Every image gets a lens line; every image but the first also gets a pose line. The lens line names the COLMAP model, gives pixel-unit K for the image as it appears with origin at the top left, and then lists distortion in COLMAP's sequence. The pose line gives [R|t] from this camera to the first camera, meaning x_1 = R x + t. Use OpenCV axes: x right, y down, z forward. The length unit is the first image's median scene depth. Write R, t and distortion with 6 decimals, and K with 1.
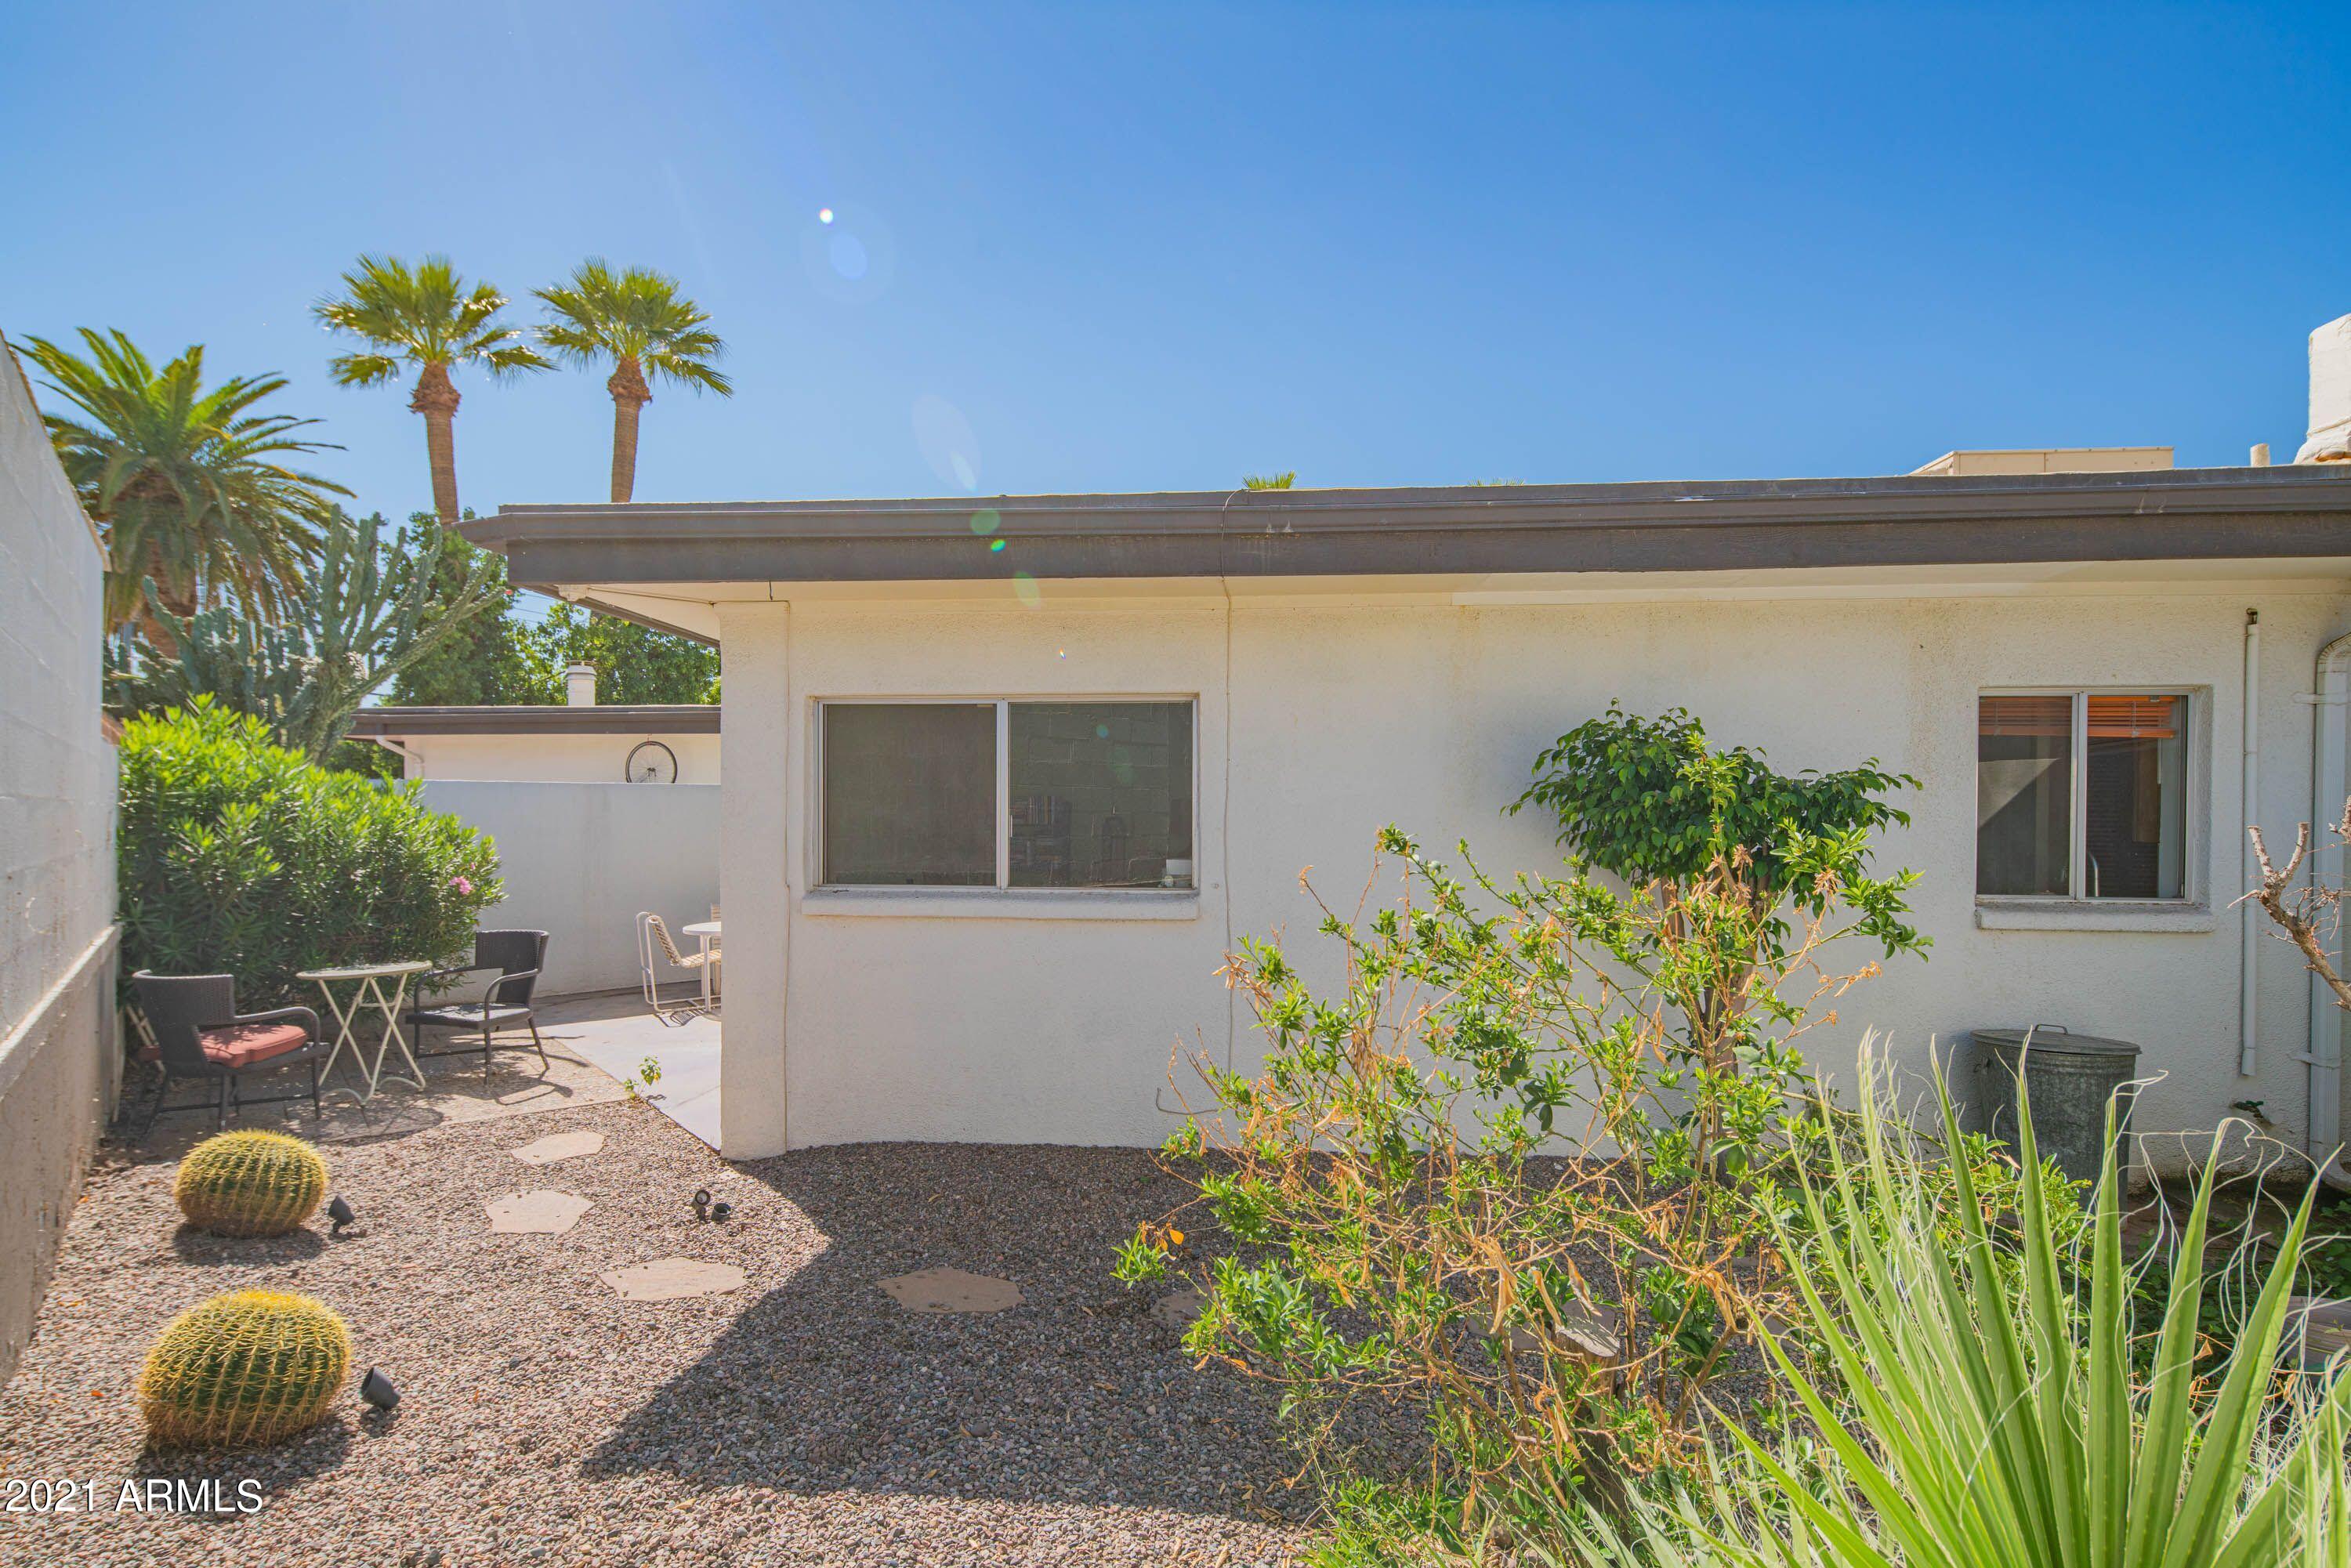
lens RADIAL K [[1143.4, 0, 1174.8], [0, 1143.4, 811.6], [0, 0, 1]] dist [-0.003088, -0.007746]
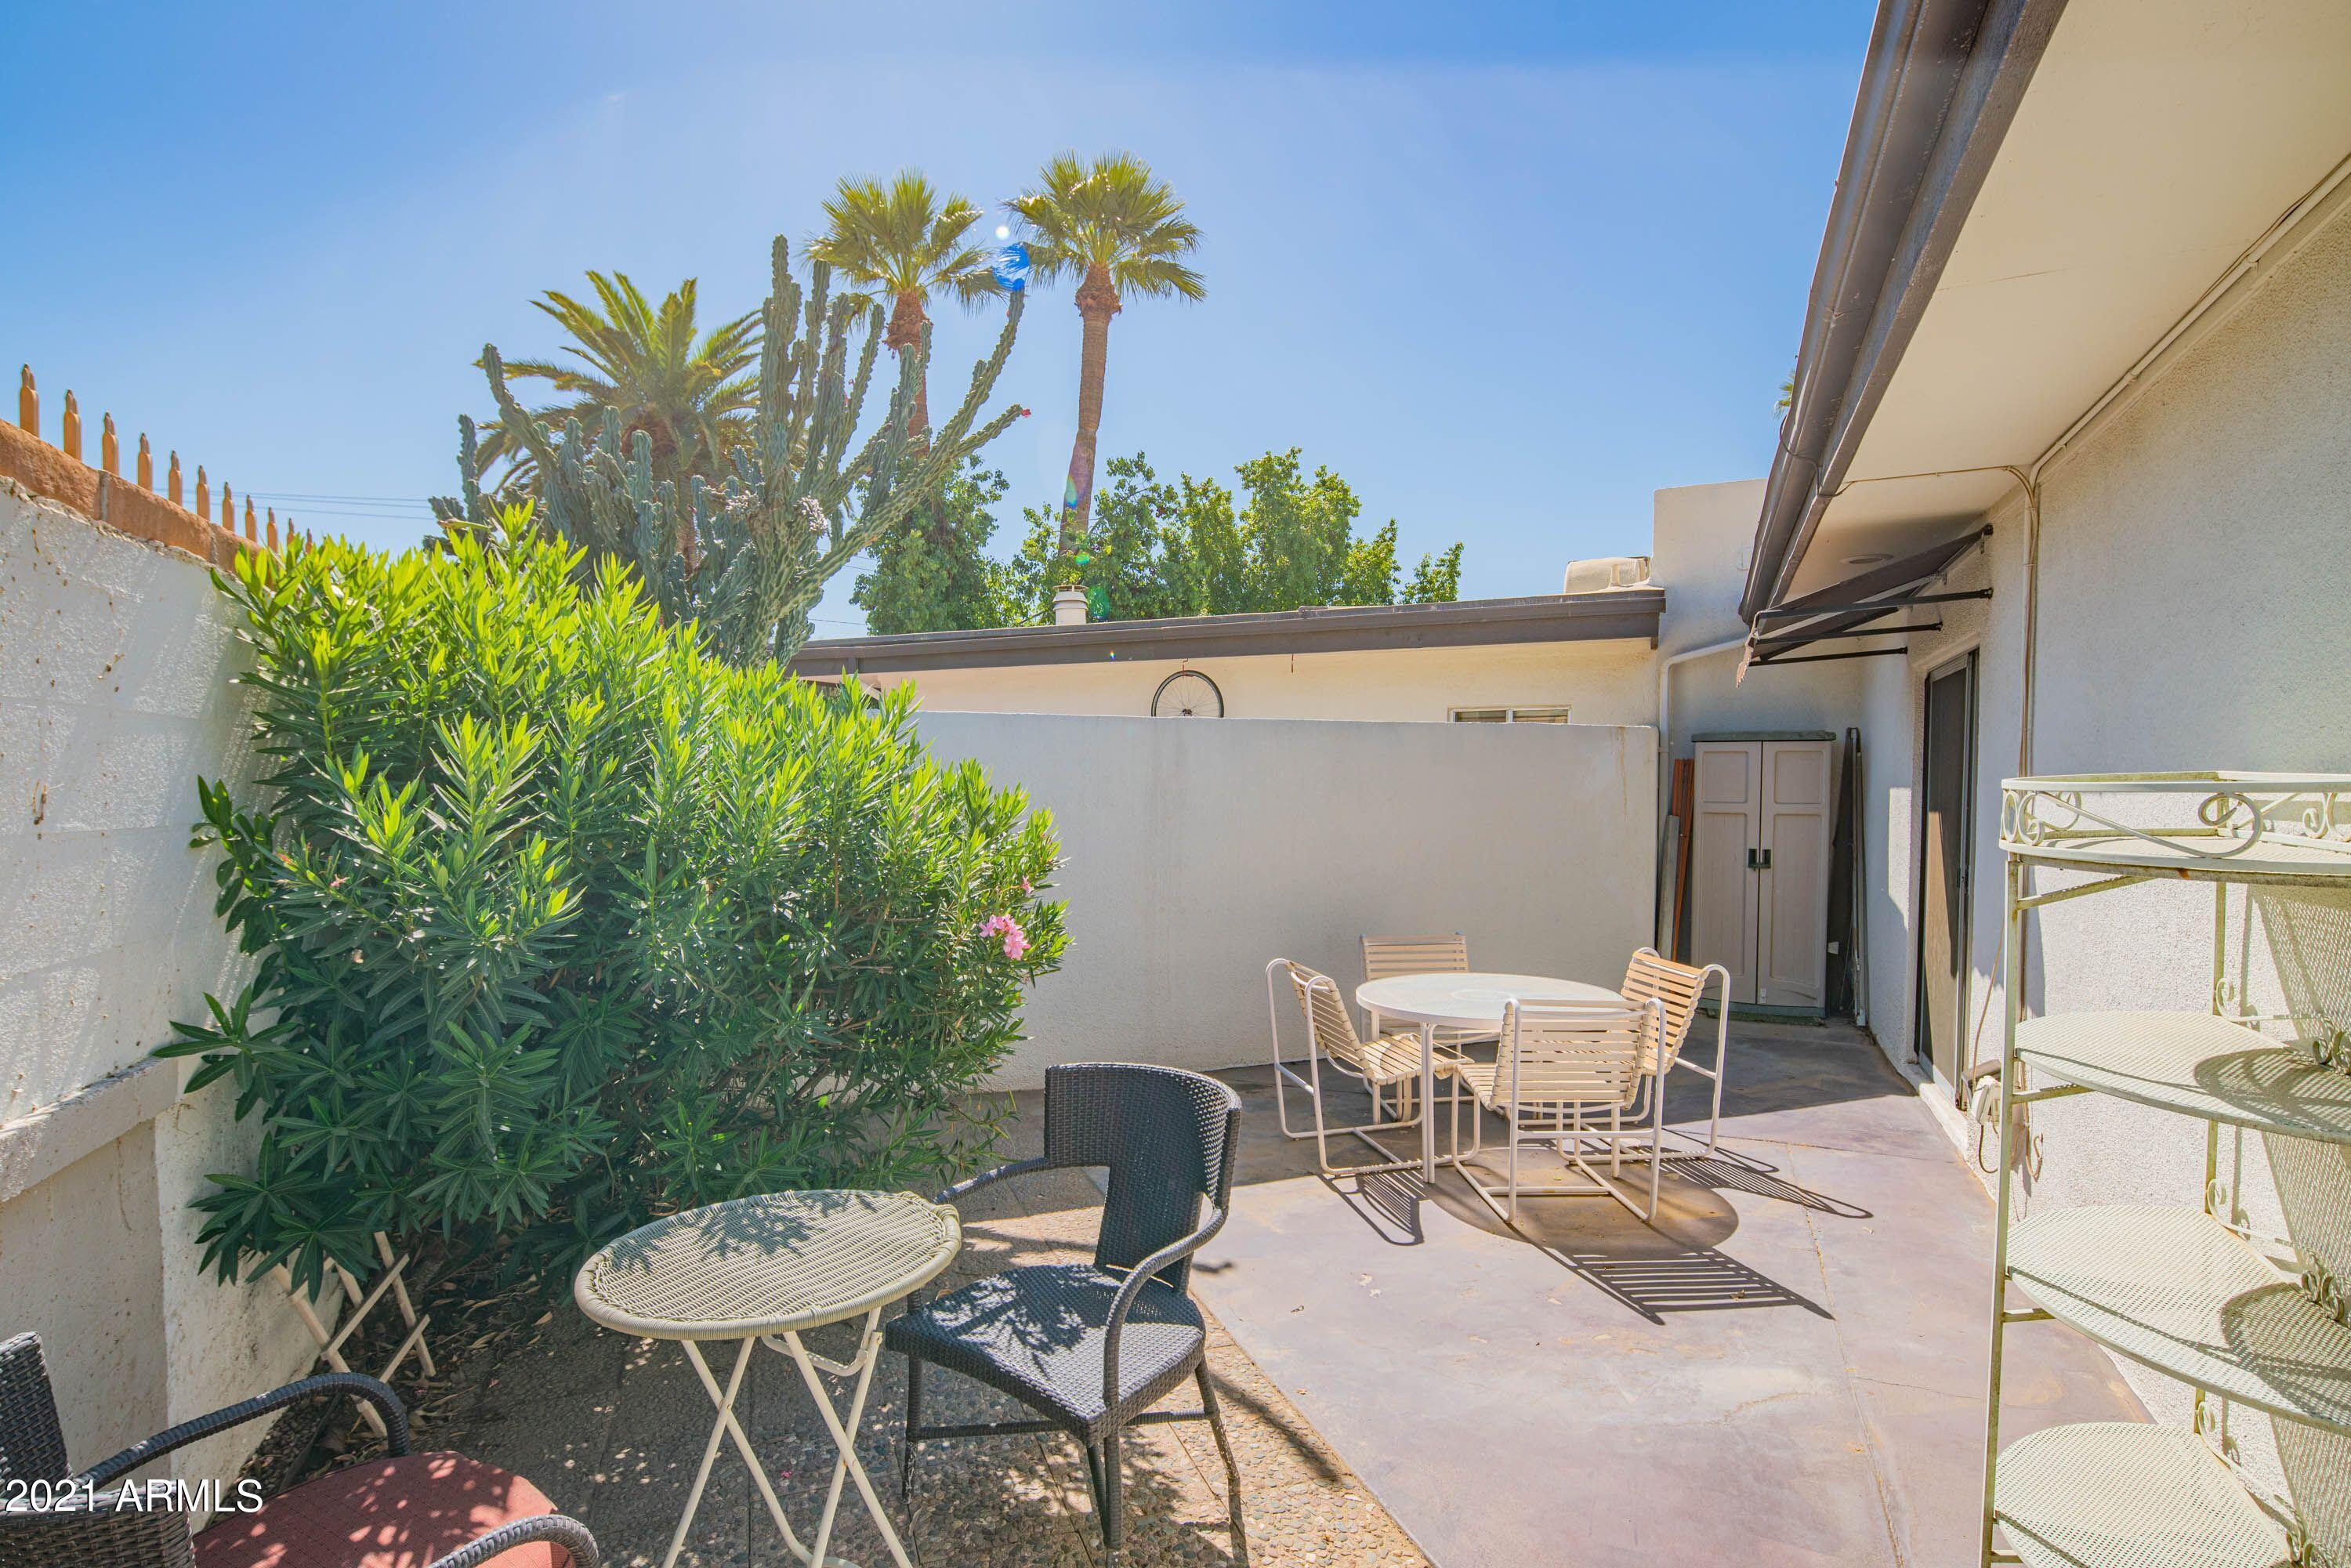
lens RADIAL K [[1233.5, 0, 1175.5], [0, 1233.5, 784.0], [0, 0, 1]] dist [-0.031807, -0.000033]
pose [[0.936496, 0.002140, -0.350673, -0.128643], [-0.001413, 0.999996, 0.002329, 0.003227], [0.350677, -0.001685, 0.936495, 0.189833]]
